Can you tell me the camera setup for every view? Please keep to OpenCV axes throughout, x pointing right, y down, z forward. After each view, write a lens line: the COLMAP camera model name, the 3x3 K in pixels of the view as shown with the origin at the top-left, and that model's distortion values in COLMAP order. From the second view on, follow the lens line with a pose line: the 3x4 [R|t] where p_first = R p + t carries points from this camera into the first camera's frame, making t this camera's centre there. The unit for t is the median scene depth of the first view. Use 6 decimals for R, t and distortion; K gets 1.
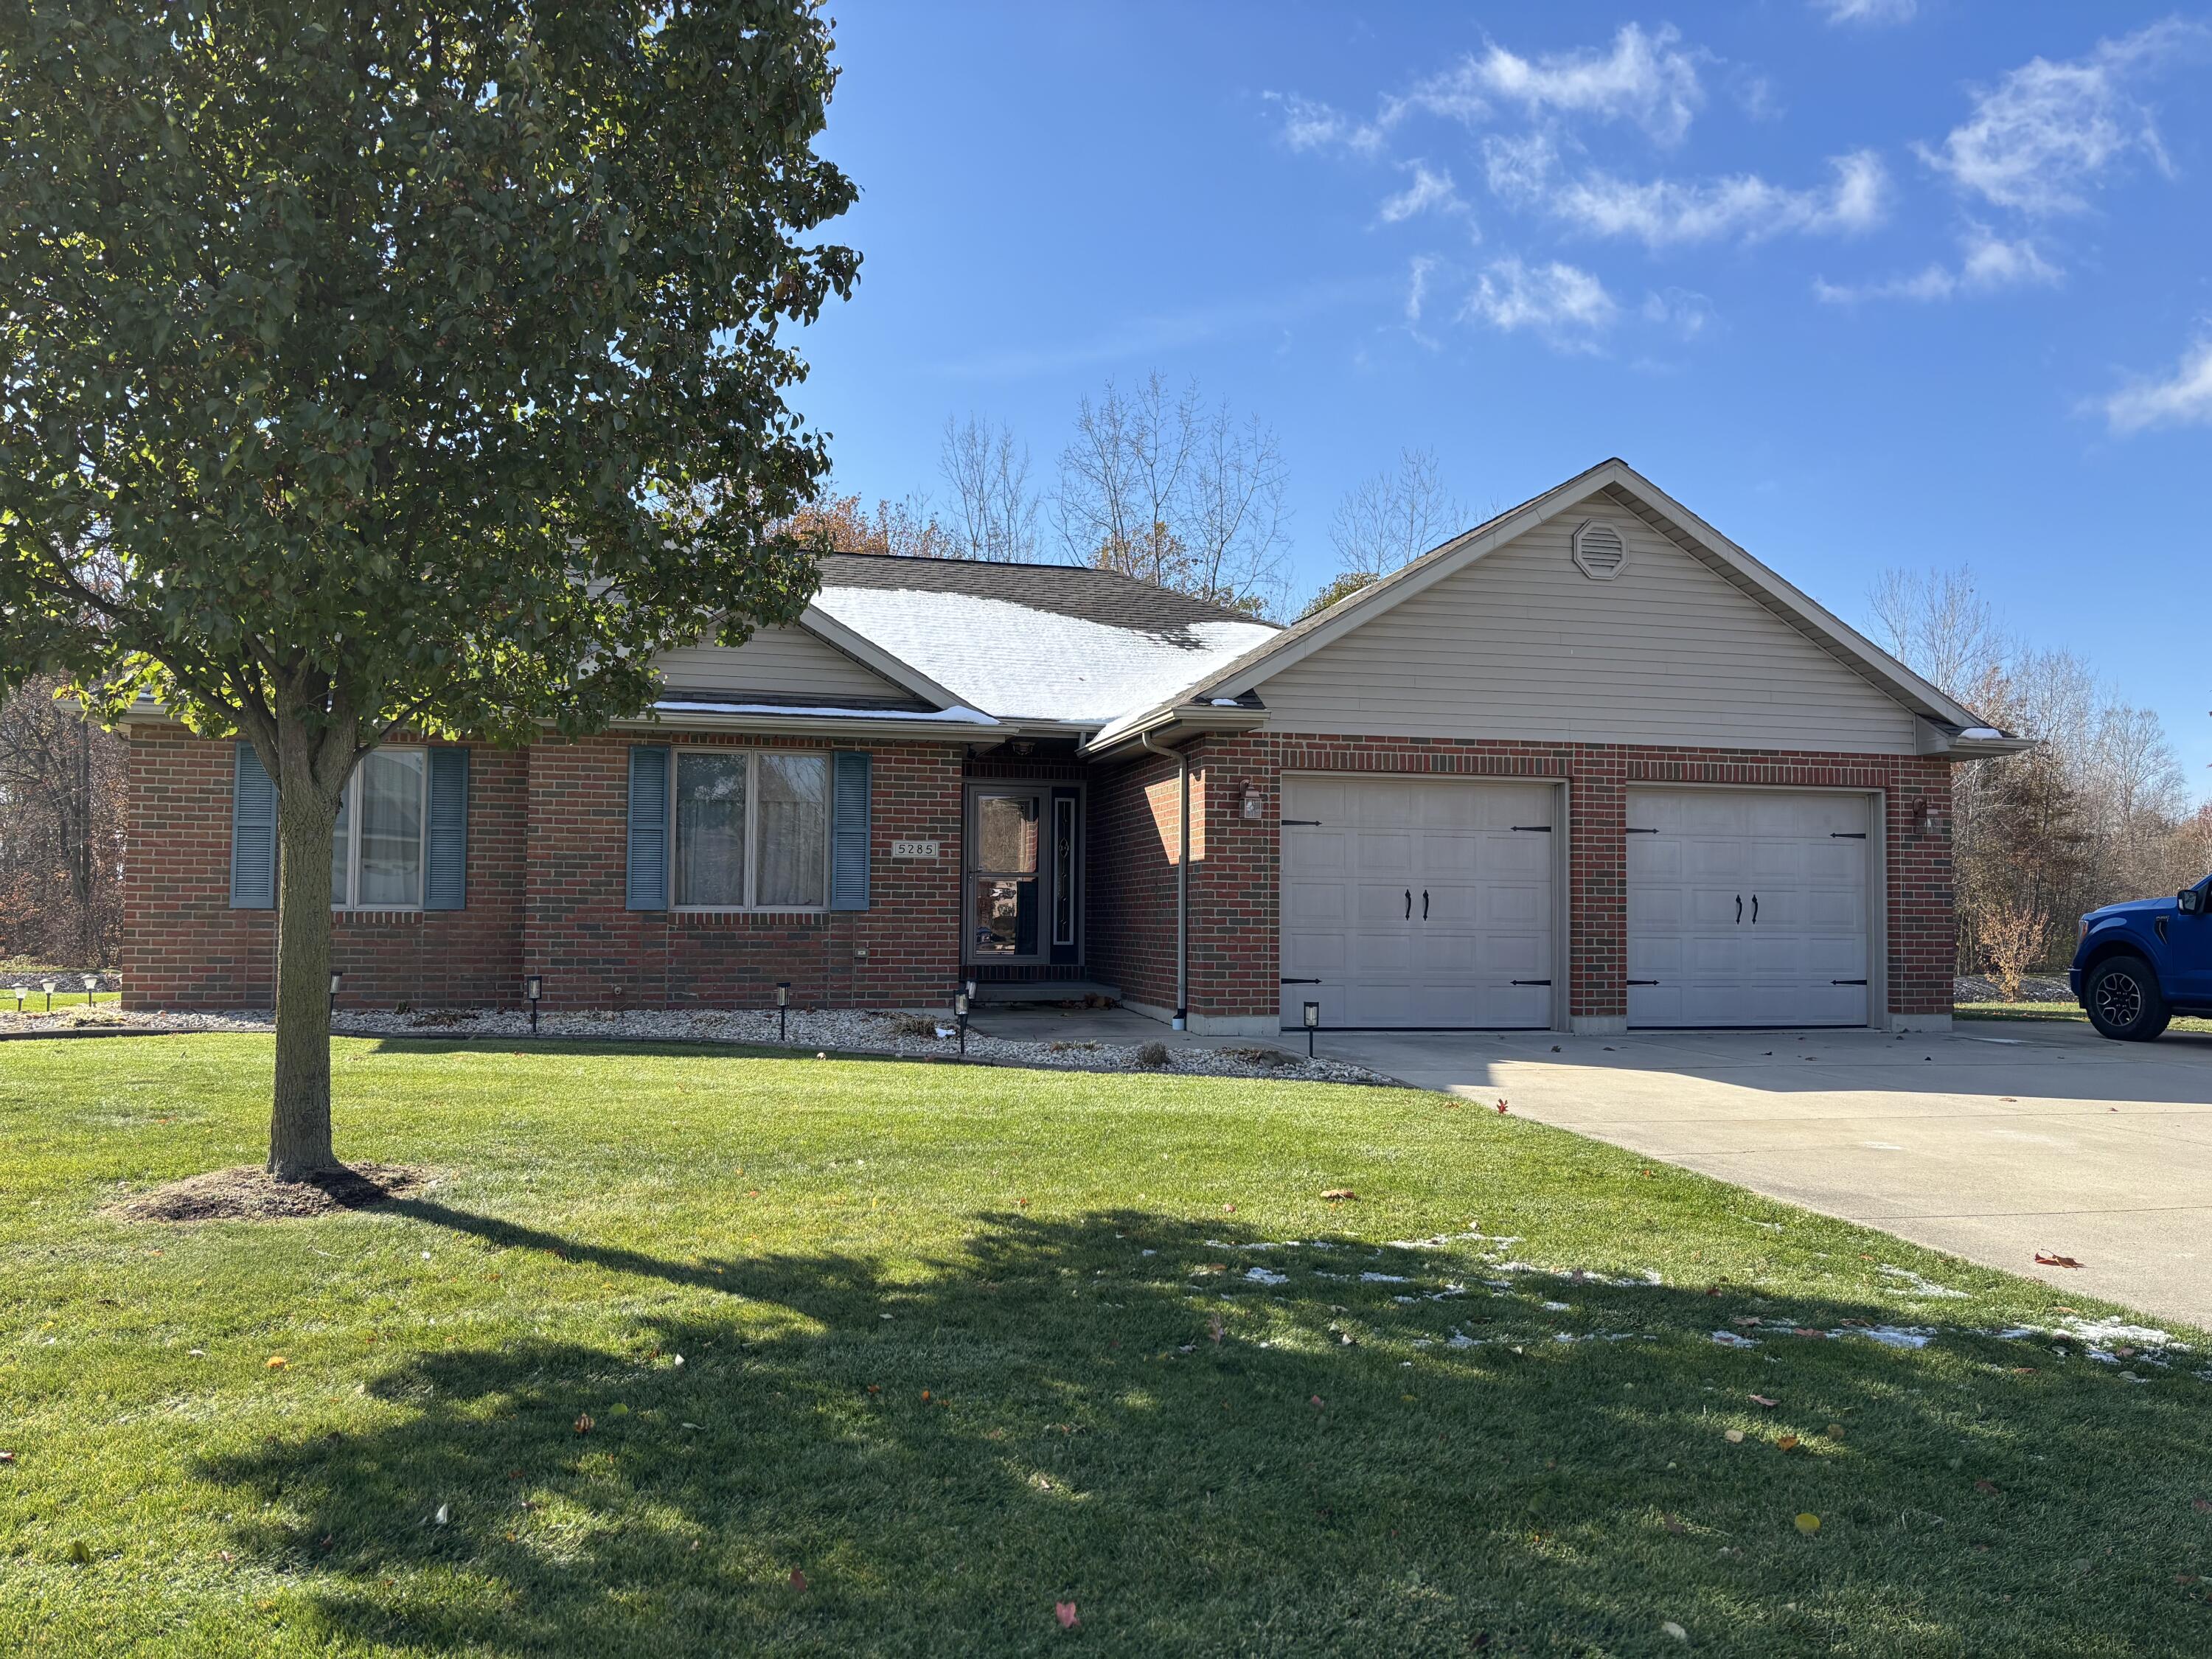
lens RADIAL K [[1671.9, 0, 1173.8], [0, 1671.9, 842.9], [0, 0, 1]] dist [0.084108, -0.009227]
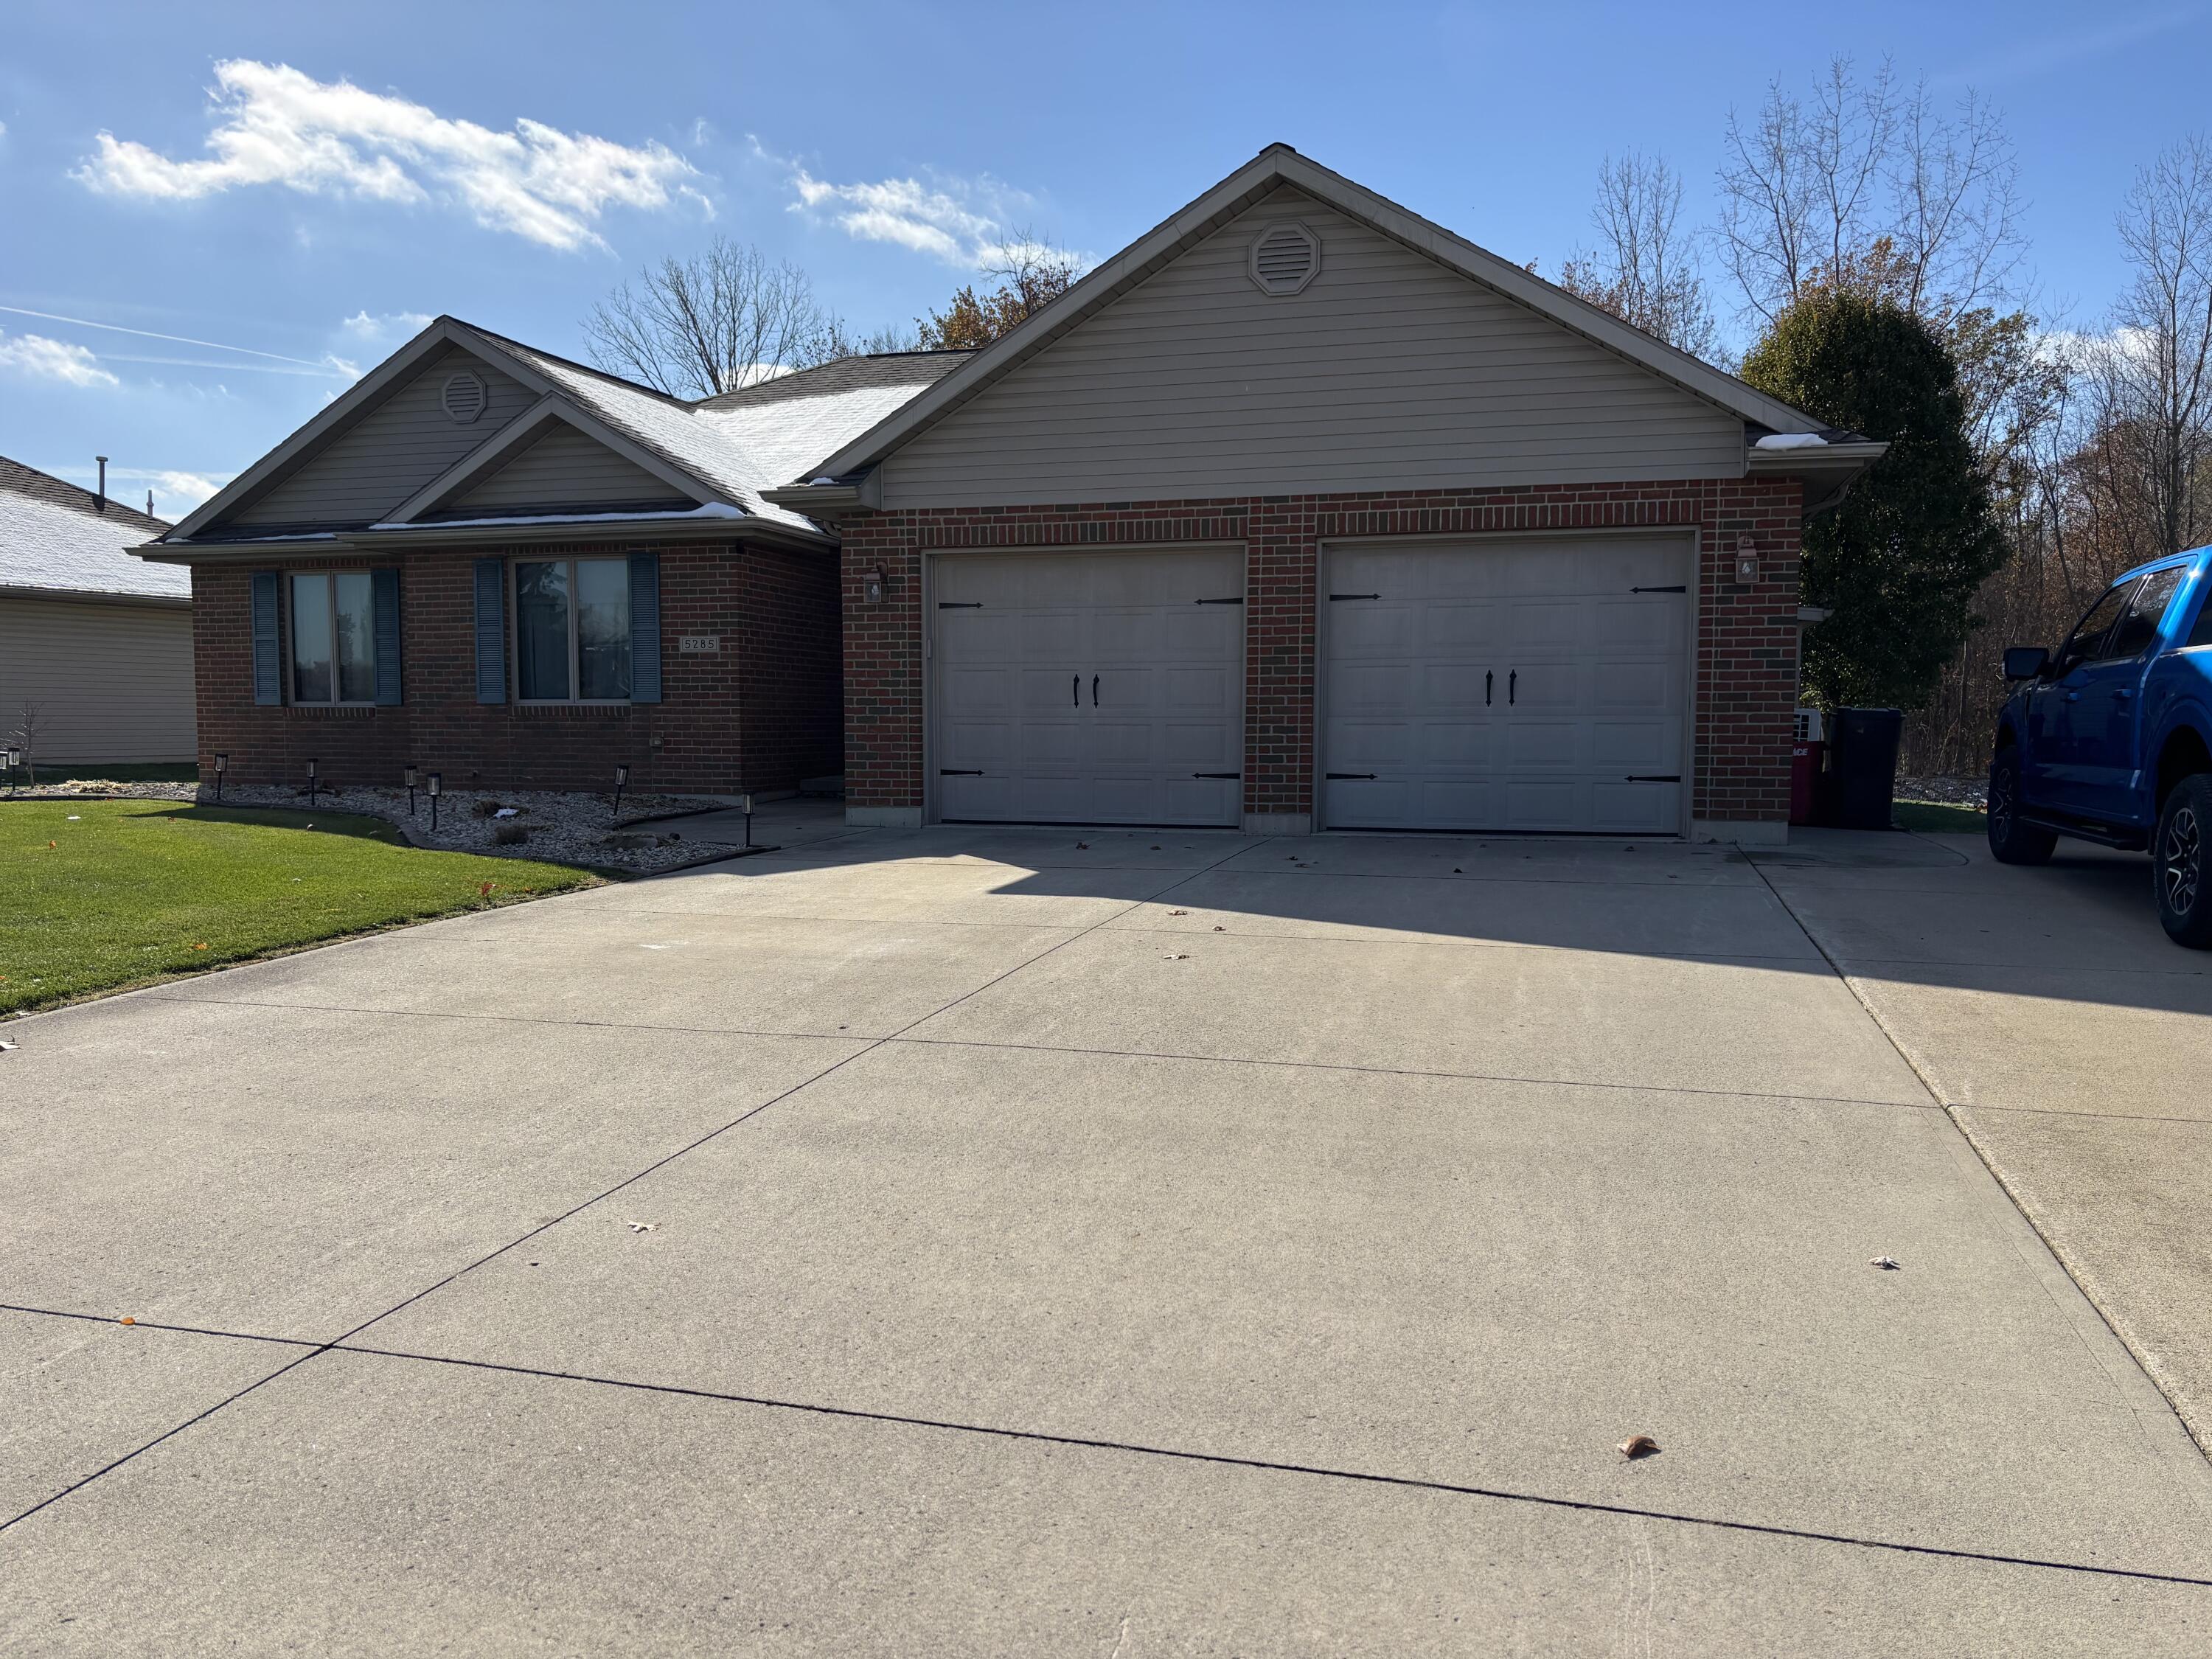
lens RADIAL K [[1671.9, 0, 1139.8], [0, 1671.9, 810.6], [0, 0, 1]] dist [0.084108, -0.009227]
pose [[0.864682, 0.020423, -0.501904, 0.620600], [0.031442, 0.995013, 0.094655, 0.016613], [0.501334, -0.097627, 0.859728, 0.221224]]
